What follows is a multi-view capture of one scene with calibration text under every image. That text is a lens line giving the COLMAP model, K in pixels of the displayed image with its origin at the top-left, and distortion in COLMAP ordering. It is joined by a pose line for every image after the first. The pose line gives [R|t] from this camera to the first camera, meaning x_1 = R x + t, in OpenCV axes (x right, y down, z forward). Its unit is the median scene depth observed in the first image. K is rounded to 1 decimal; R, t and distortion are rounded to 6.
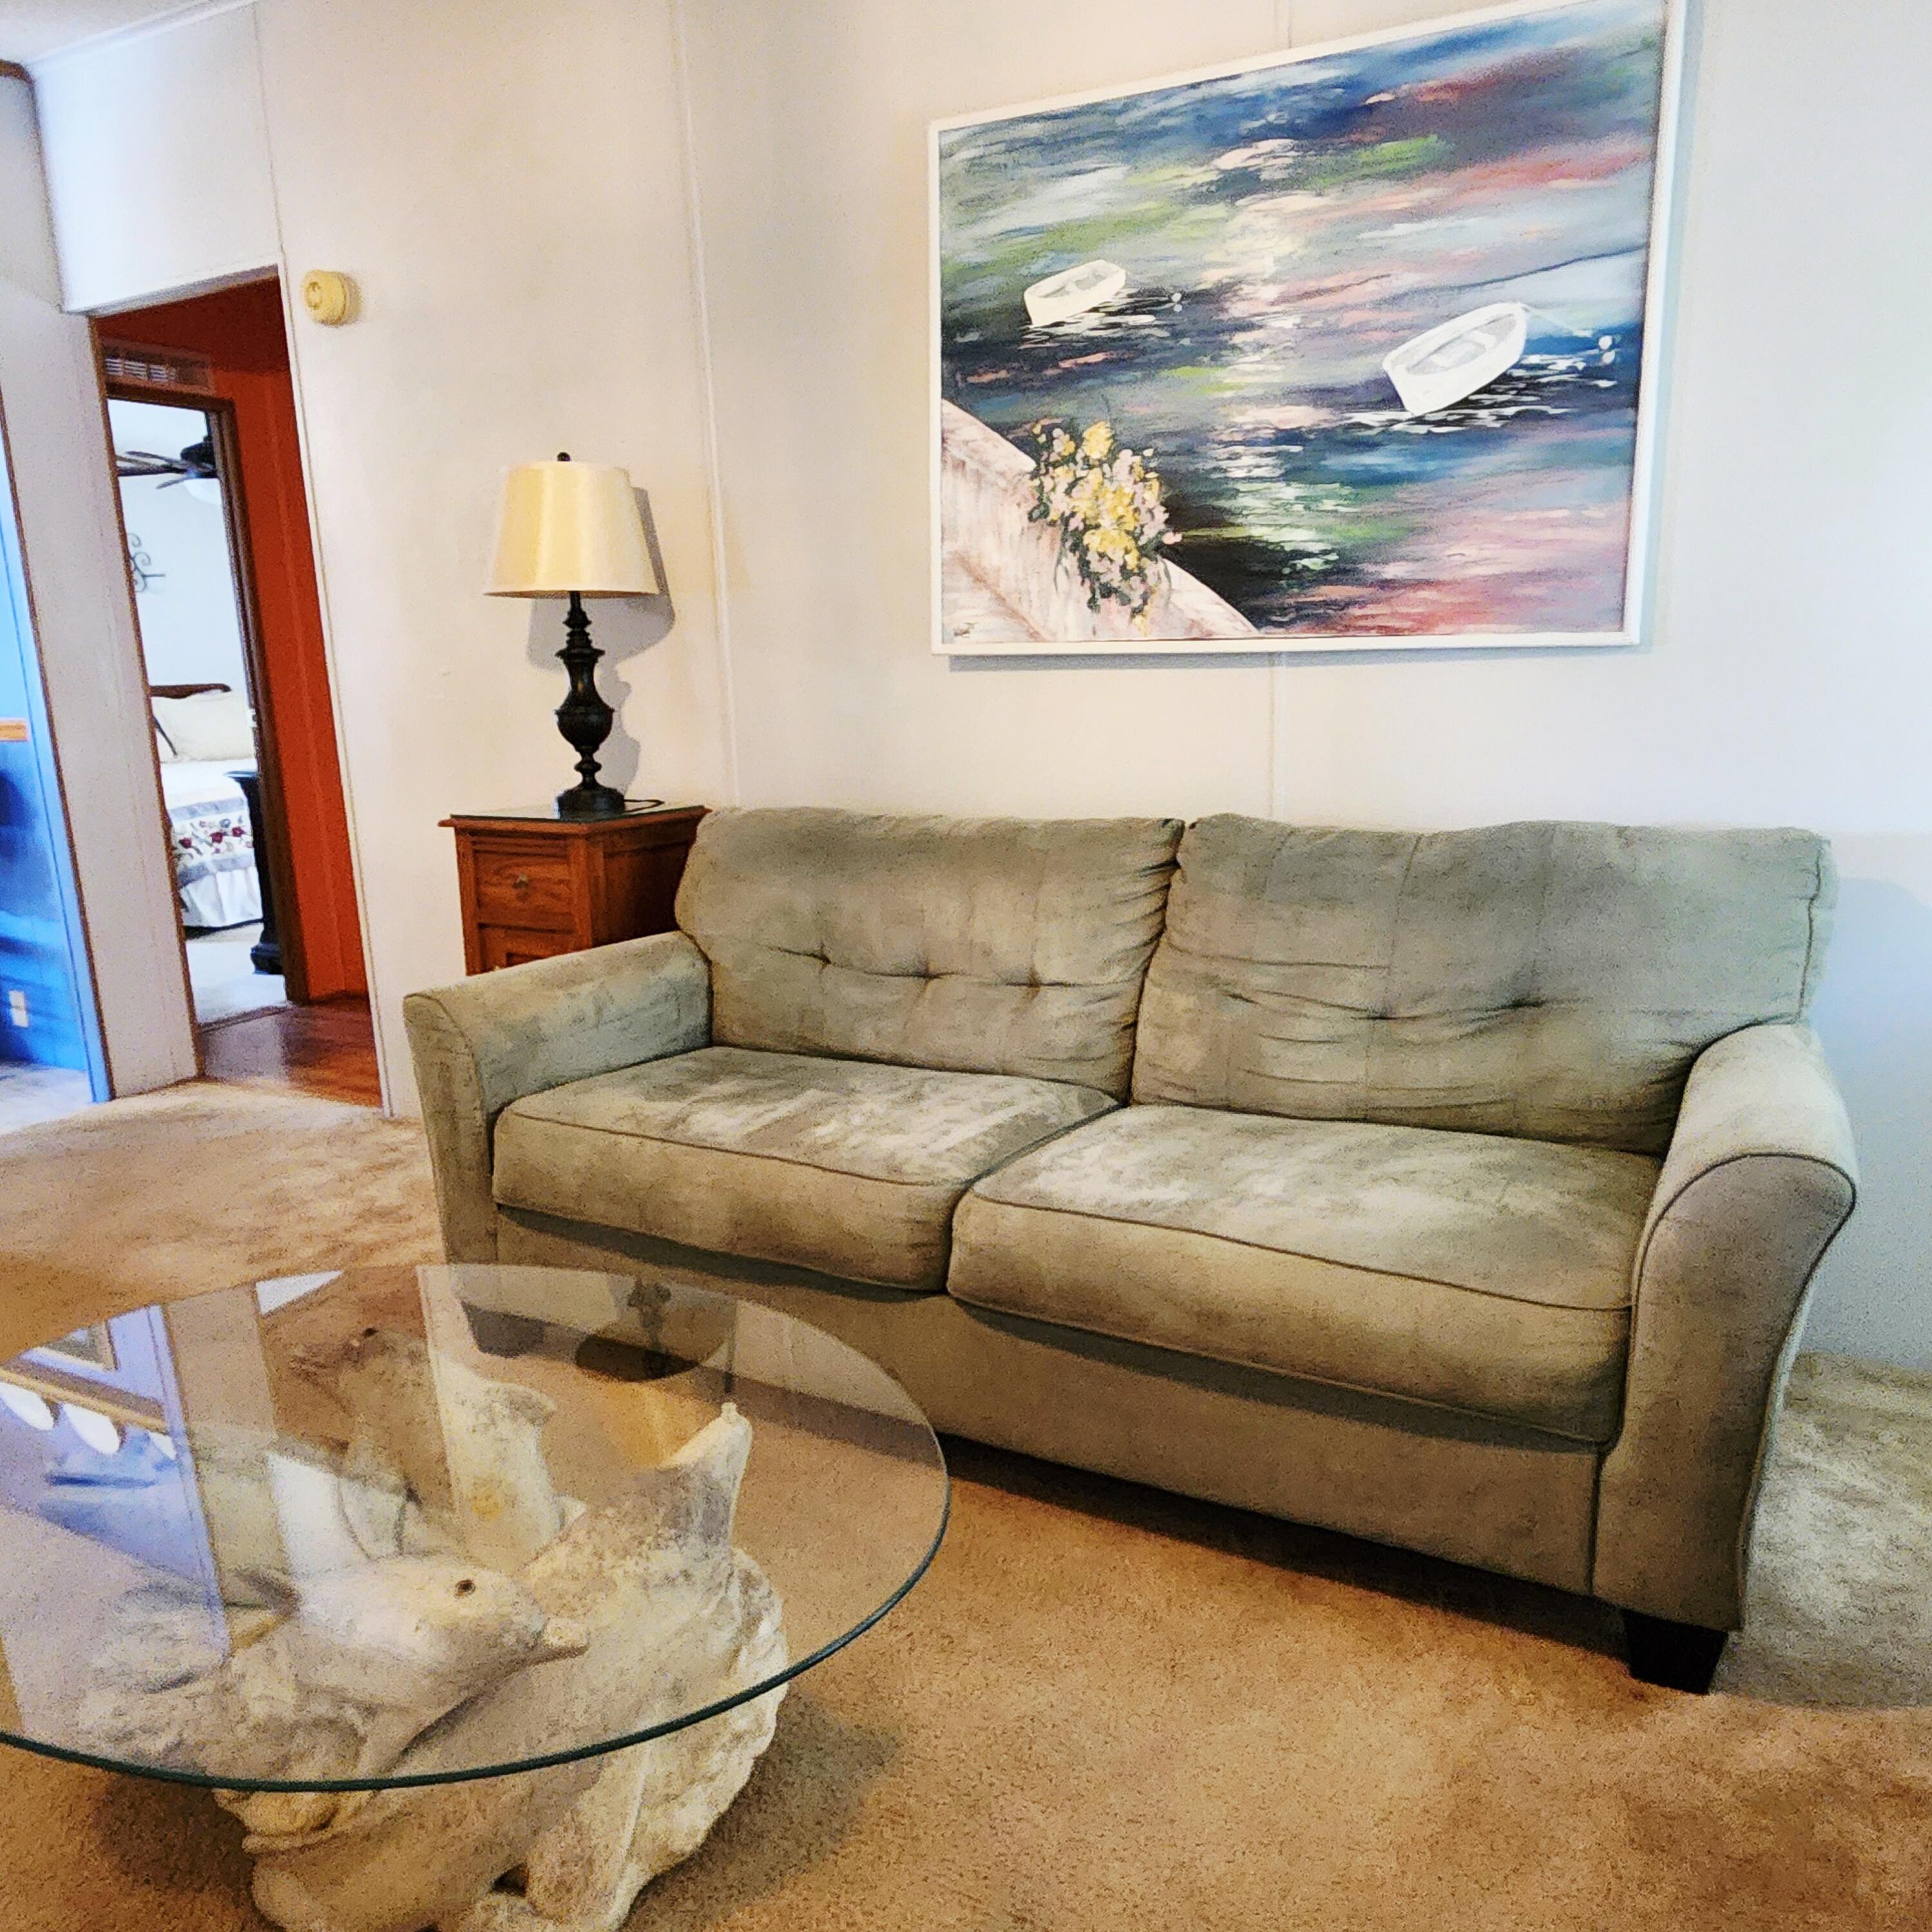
lens RADIAL K [[1566.0, 0, 977.6], [0, 1566.0, 964.7], [0, 0, 1]] dist [0.010453, -0.003068]
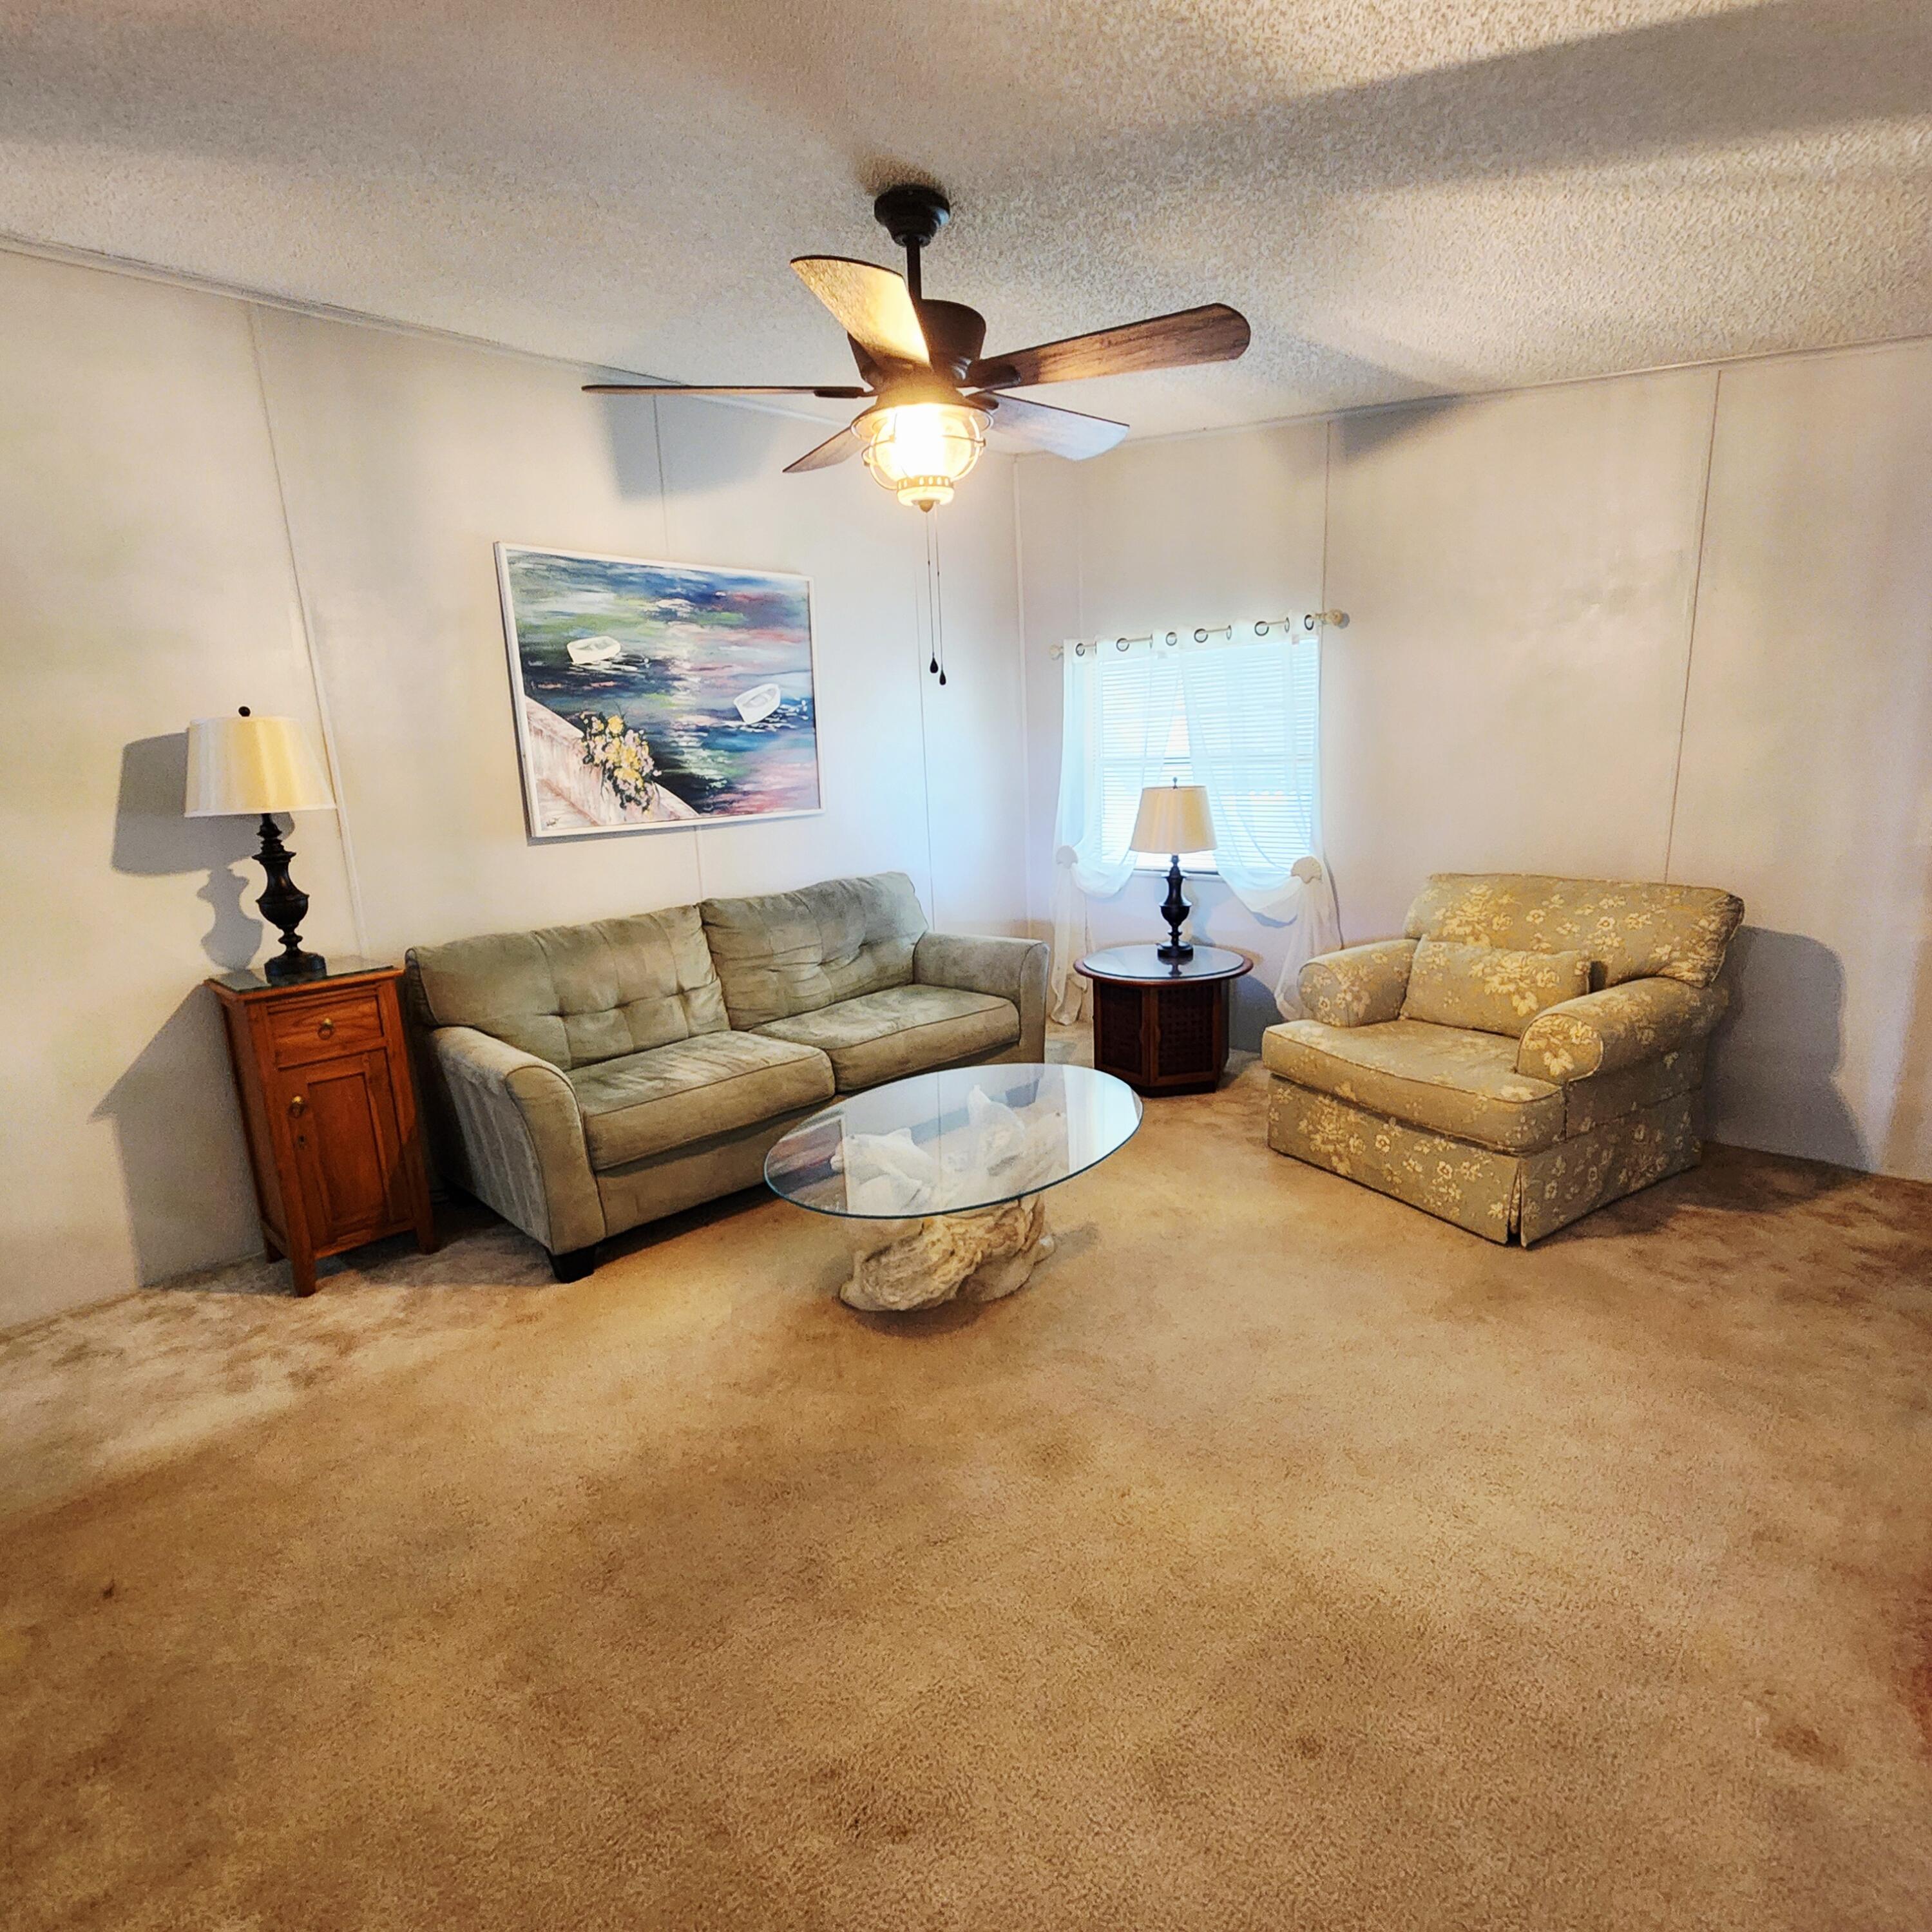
lens RADIAL K [[1054.2, 0, 958.7], [0, 1054.2, 968.3], [0, 0, 1]] dist [0.003761, -0.002889]
pose [[0.279779, -0.176439, 0.943712, -1.148915], [0.234957, 0.965660, 0.110886, -0.084964], [-0.930870, 0.190708, 0.311627, 0.246106]]
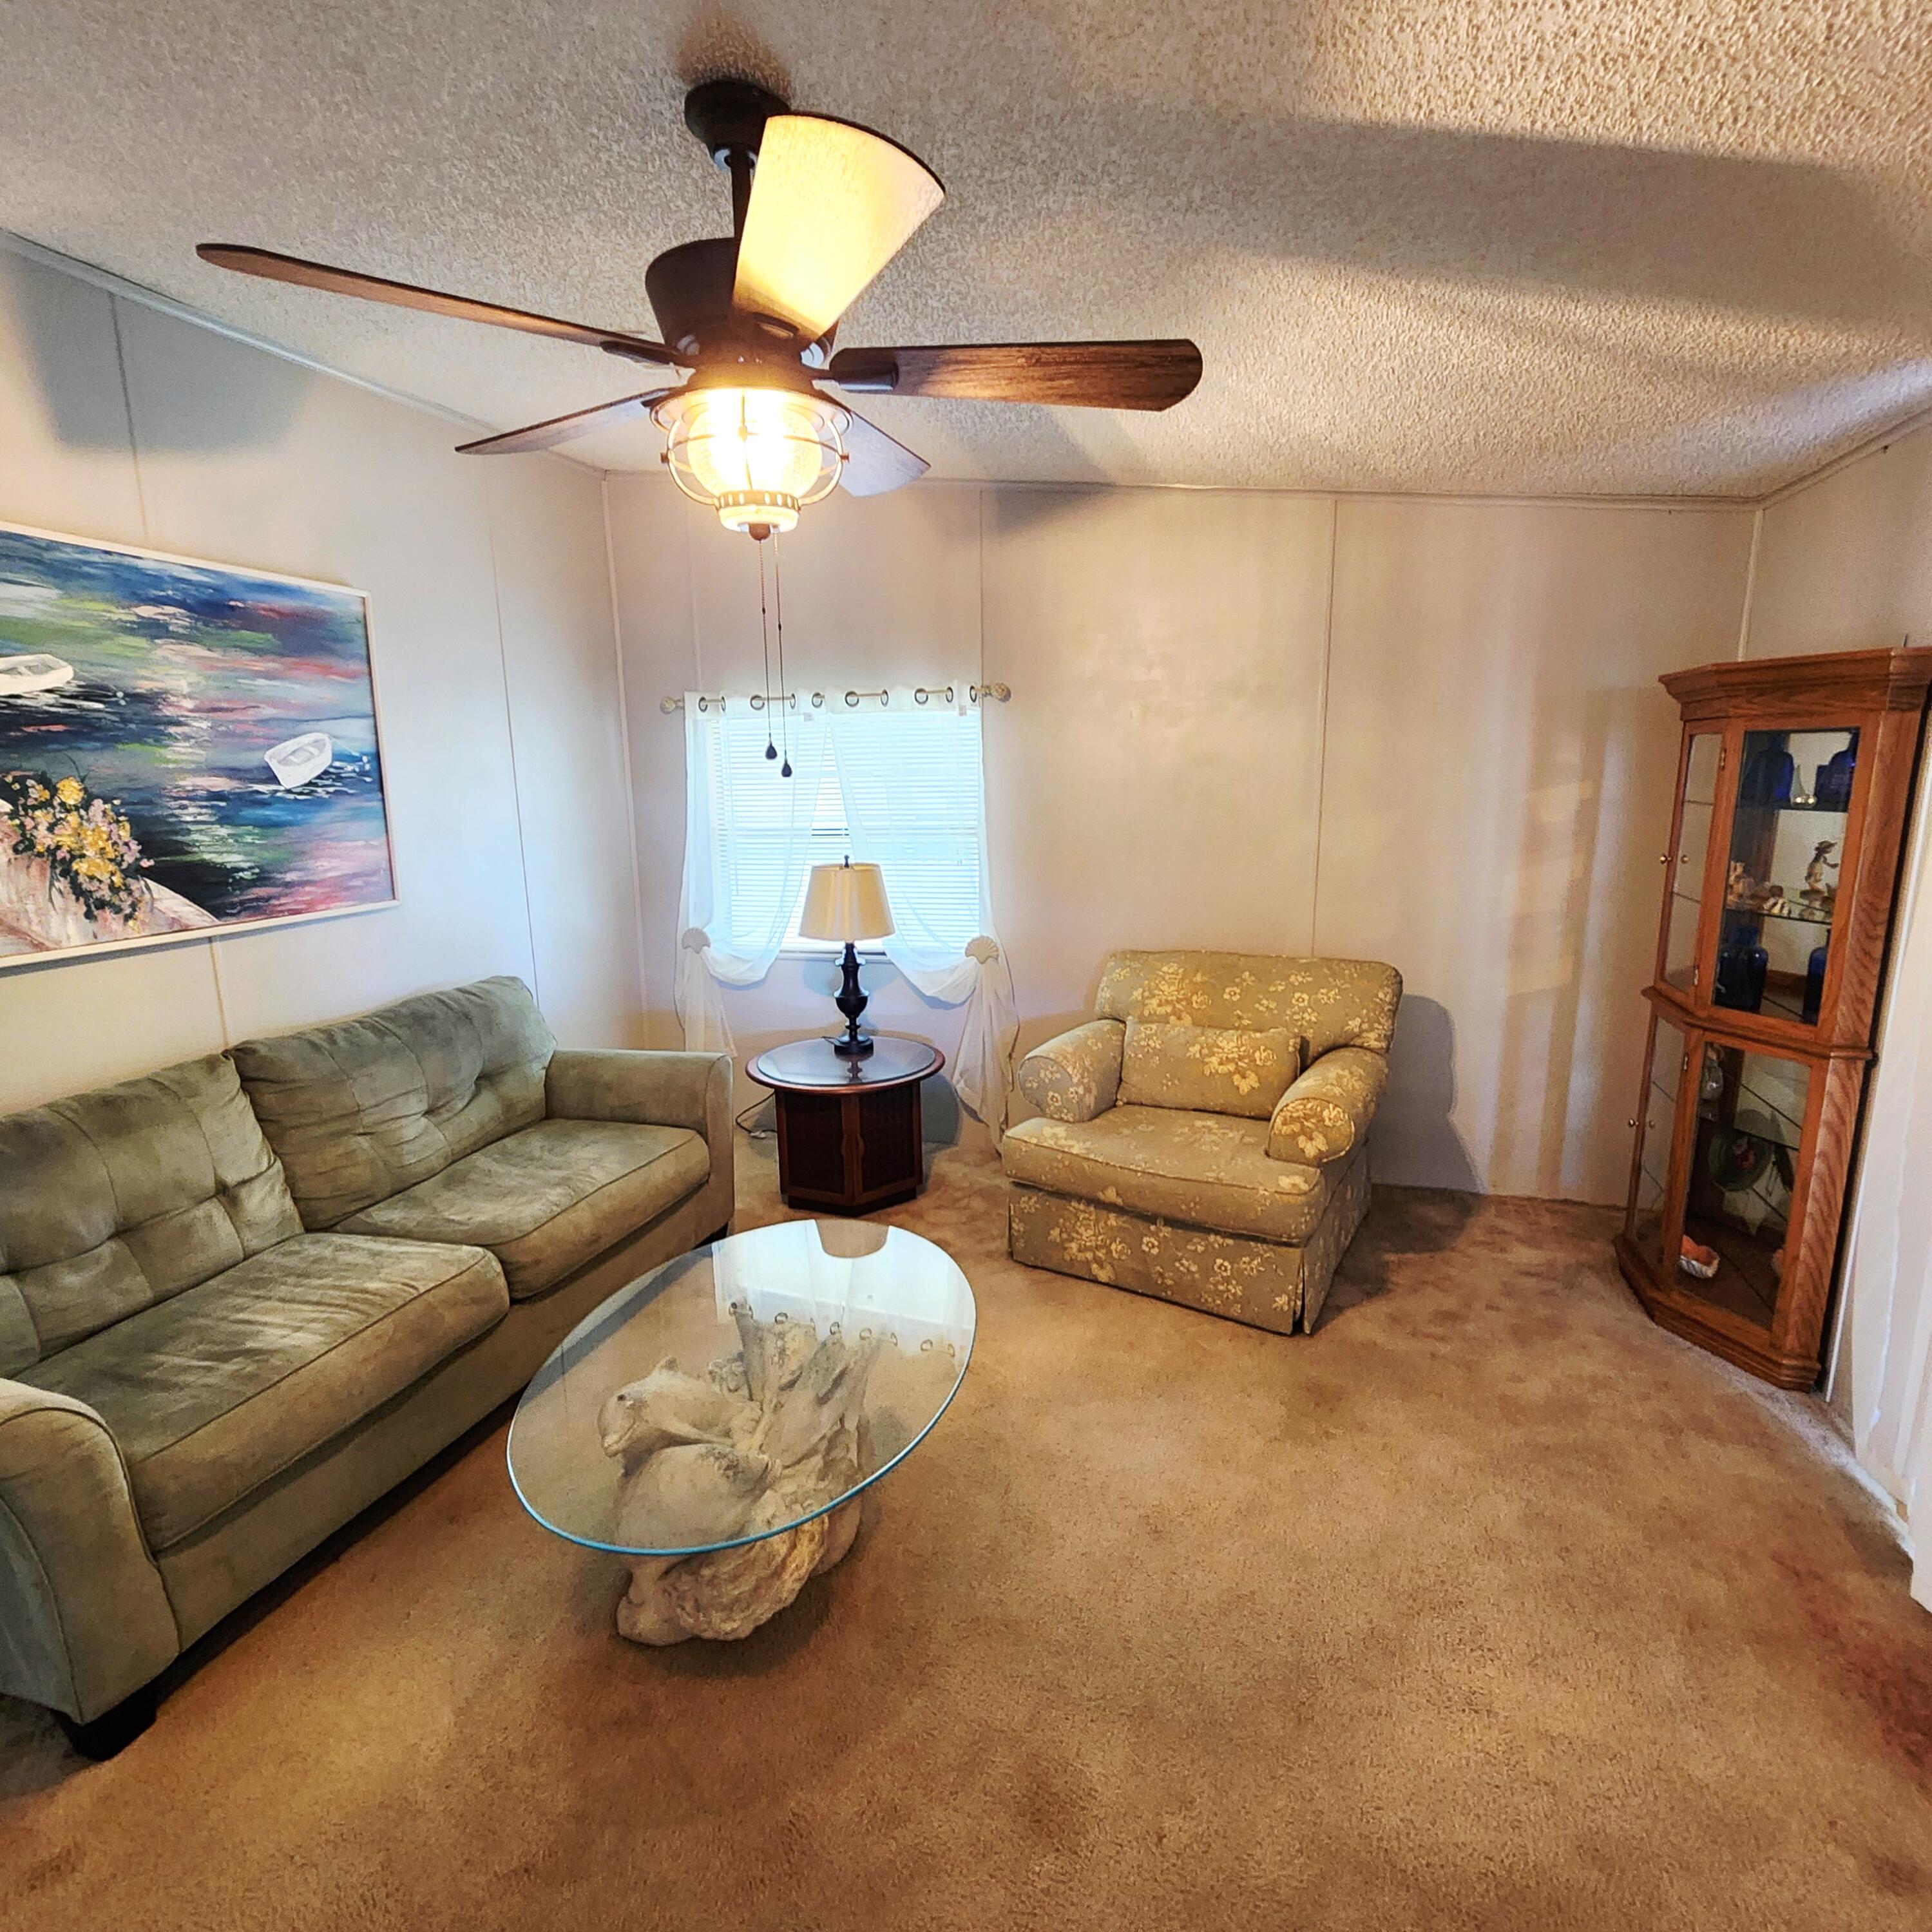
lens RADIAL K [[1054.2, 0, 958.7], [0, 1054.2, 968.3], [0, 0, 1]] dist [0.003761, -0.002889]
pose [[-0.204999, -0.145060, 0.967953, -0.950932], [0.231756, 0.953638, 0.191998, -0.199980], [-0.950928, 0.263688, -0.161877, 0.504796]]
